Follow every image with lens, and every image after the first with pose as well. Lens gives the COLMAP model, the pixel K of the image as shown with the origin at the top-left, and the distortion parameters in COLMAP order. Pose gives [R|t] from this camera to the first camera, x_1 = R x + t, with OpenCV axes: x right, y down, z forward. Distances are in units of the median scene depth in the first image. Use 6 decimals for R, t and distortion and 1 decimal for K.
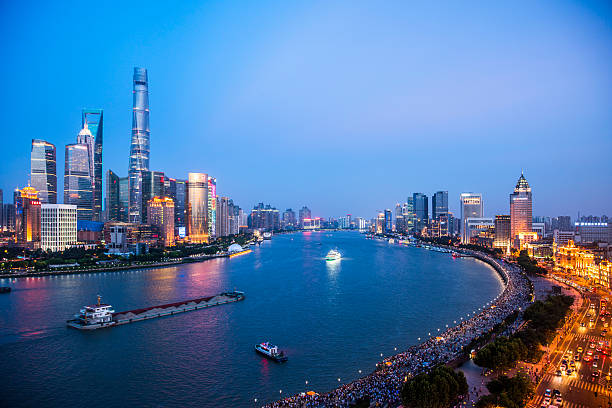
lens RADIAL K [[542.3, 0, 306.0], [0, 542.3, 204.0], [0, 0, 1]] dist [0.007111, 0.008175]
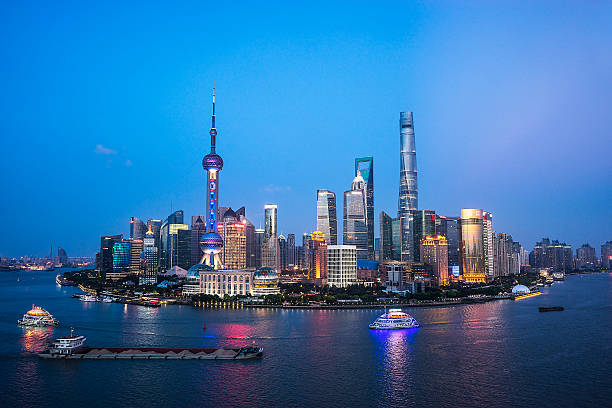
lens RADIAL K [[542.3, 0, 306.0], [0, 542.3, 204.0], [0, 0, 1]] dist [0.007111, 0.008175]
pose [[0.767712, -0.067698, -0.637209, 0.196086], [0.028973, 0.997054, -0.071021, -0.006549], [0.640140, 0.036061, 0.767412, 0.086699]]
